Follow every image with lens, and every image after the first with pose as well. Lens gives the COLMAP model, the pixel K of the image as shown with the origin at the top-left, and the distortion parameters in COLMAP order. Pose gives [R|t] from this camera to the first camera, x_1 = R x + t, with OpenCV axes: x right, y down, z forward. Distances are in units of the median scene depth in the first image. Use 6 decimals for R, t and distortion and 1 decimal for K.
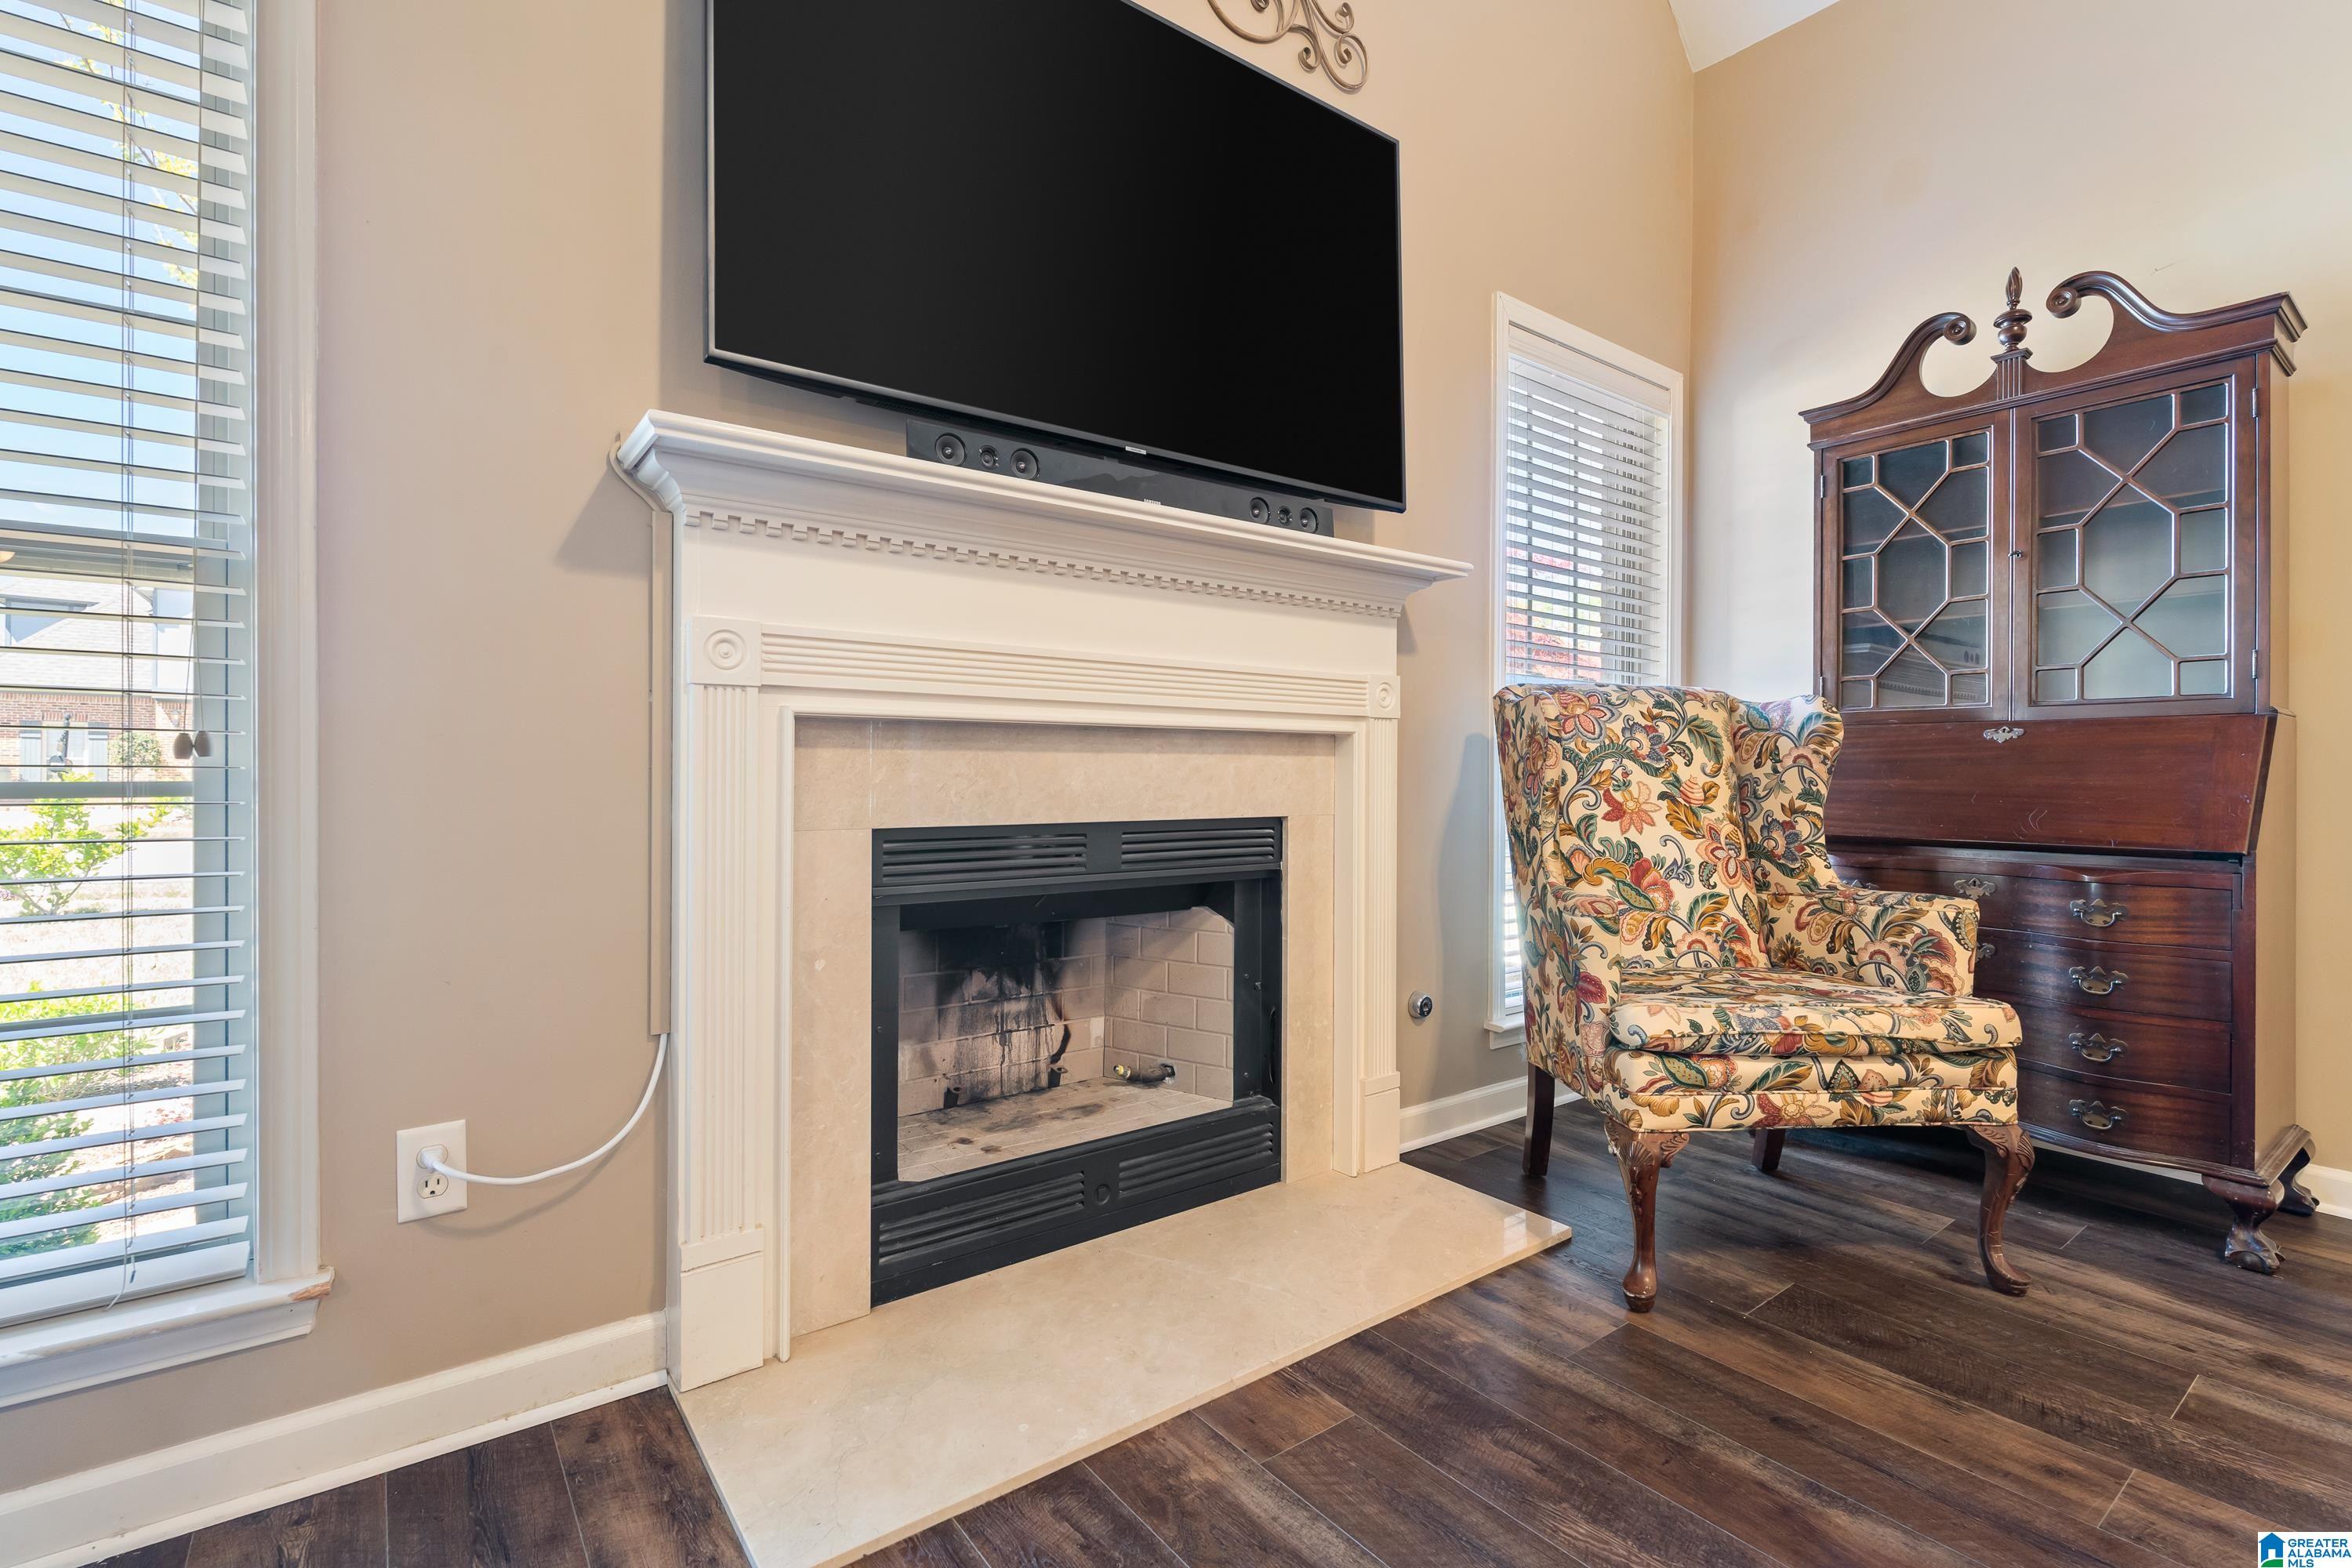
lens RADIAL K [[1044.8, 0, 1157.5], [0, 1044.8, 771.4], [0, 0, 1]] dist [-0.004227, 0.000988]
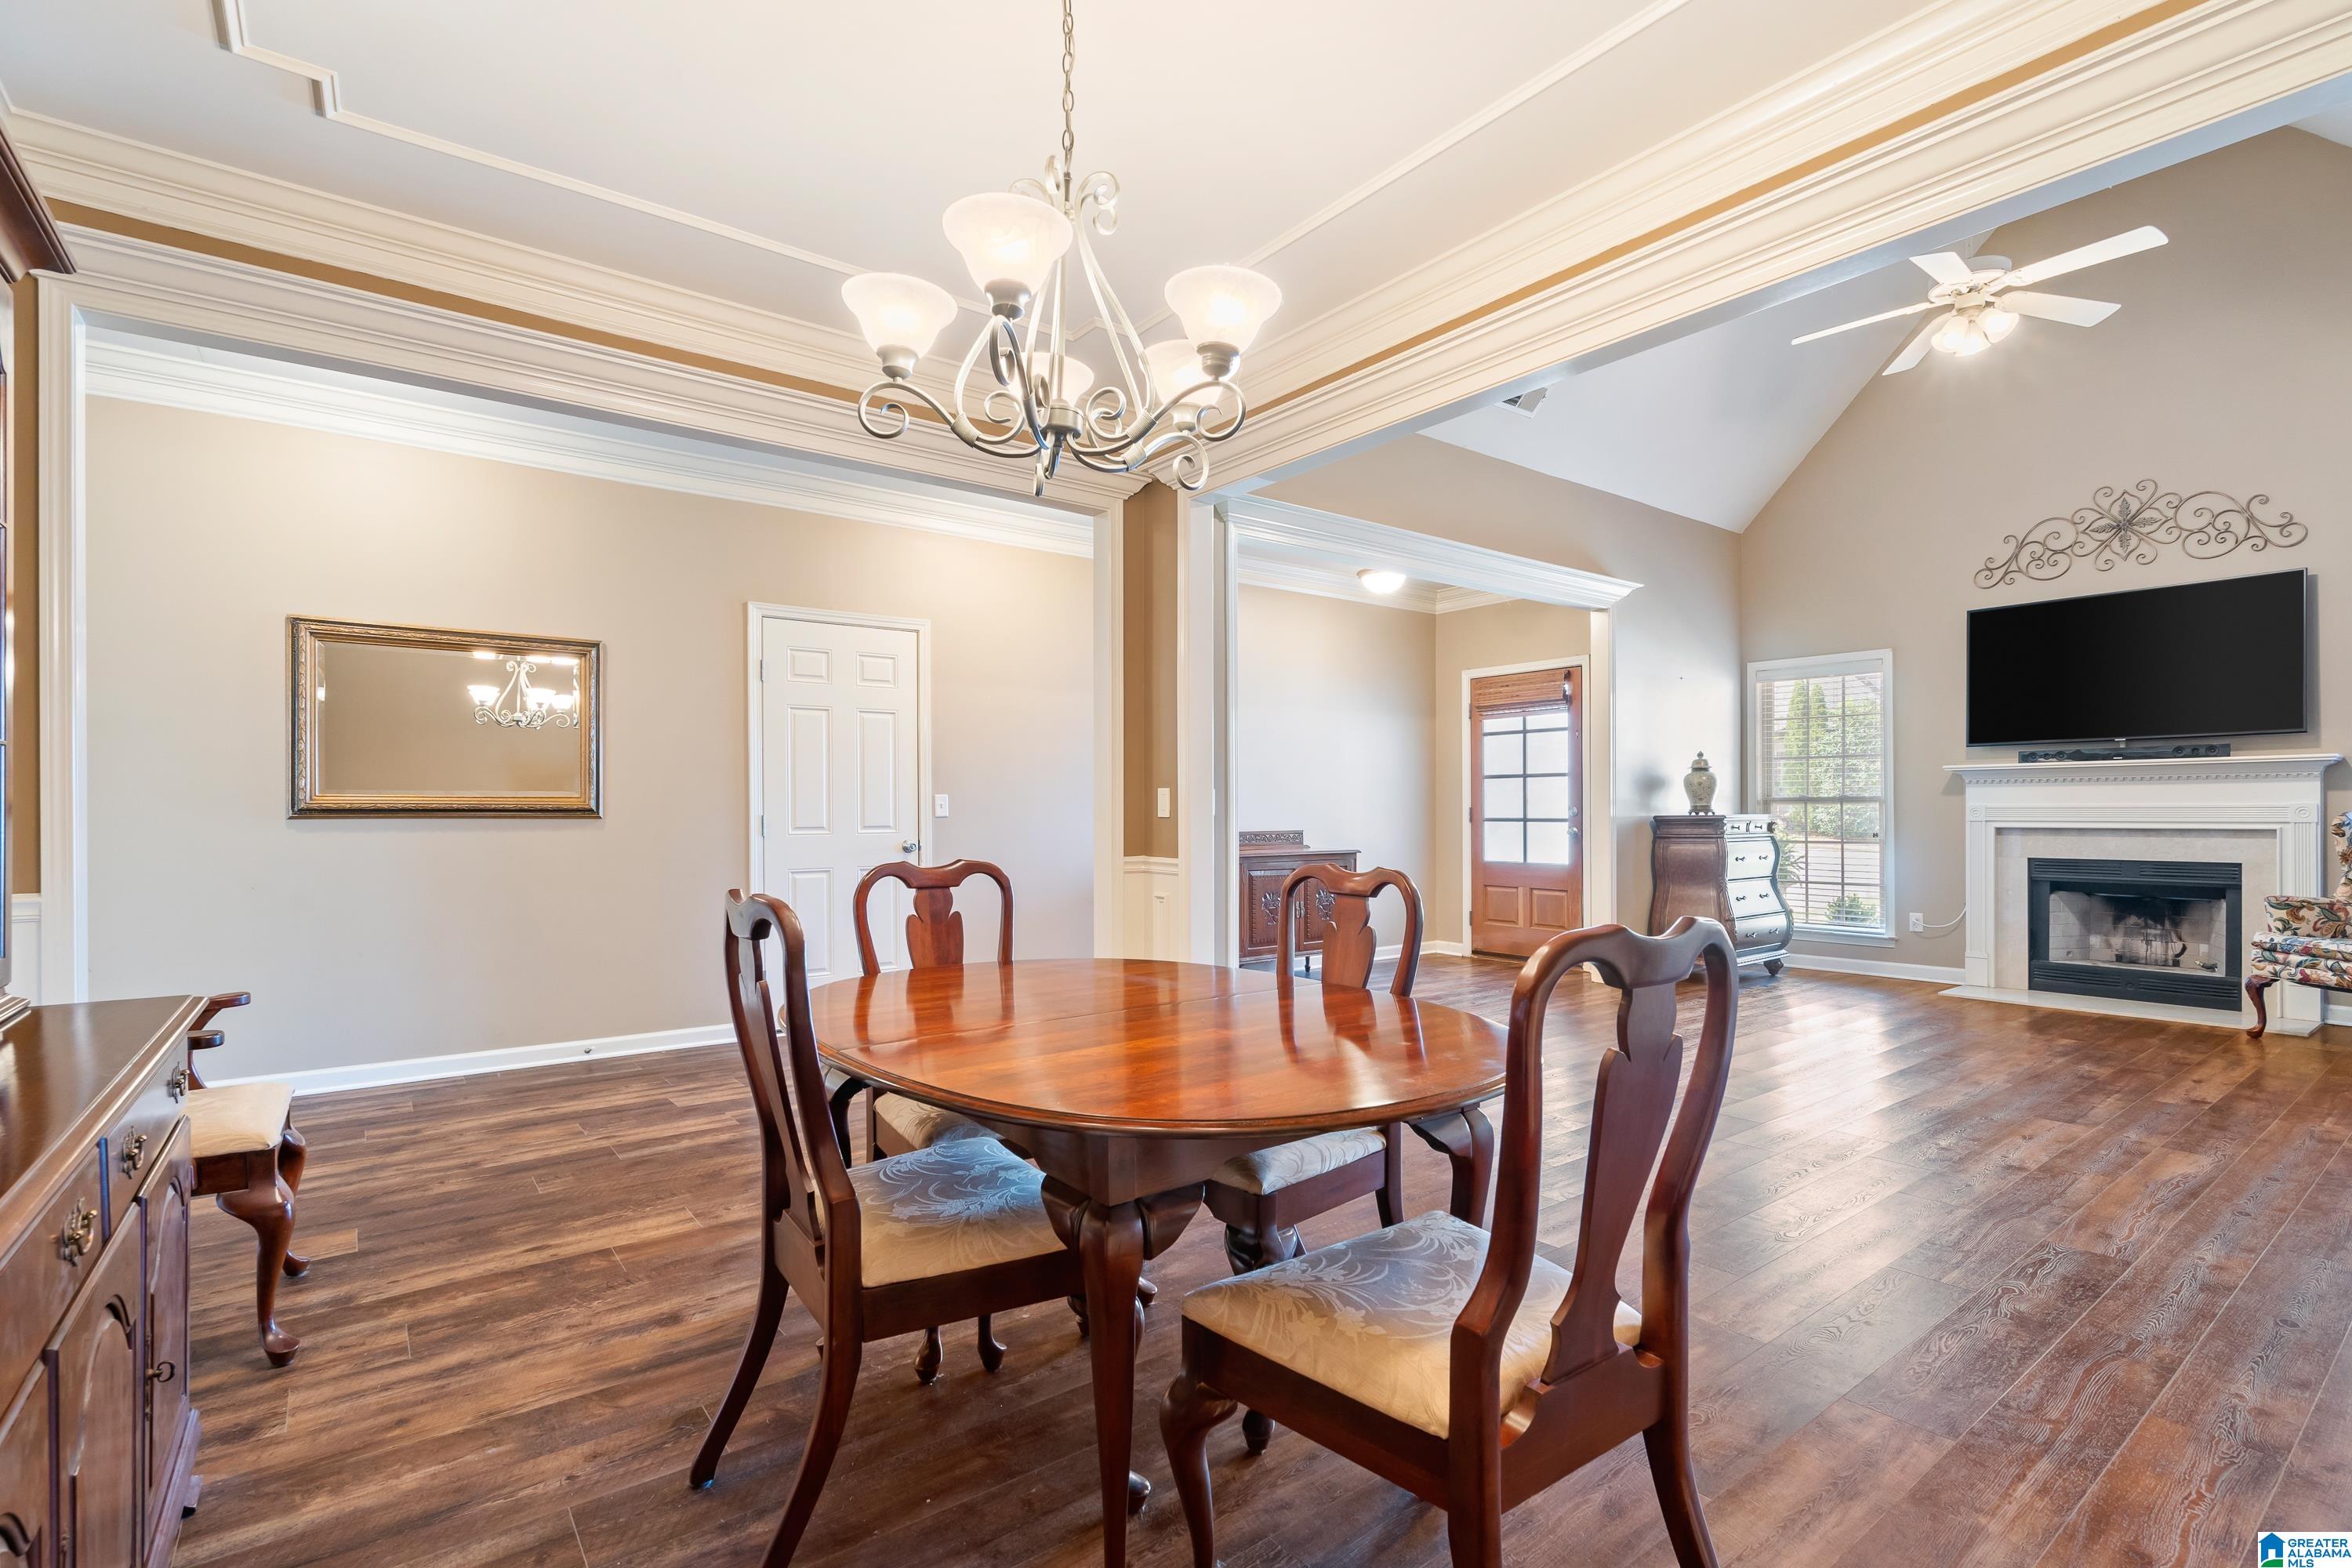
lens RADIAL K [[1095.9, 0, 1153.6], [0, 1095.9, 820.3], [0, 0, 1]] dist [-0.003989, 0.001718]
pose [[-0.006200, 0.003376, -0.999975, 2.706325], [0.004955, 0.999982, 0.003345, -0.078599], [0.999969, -0.004934, -0.006217, -1.542289]]
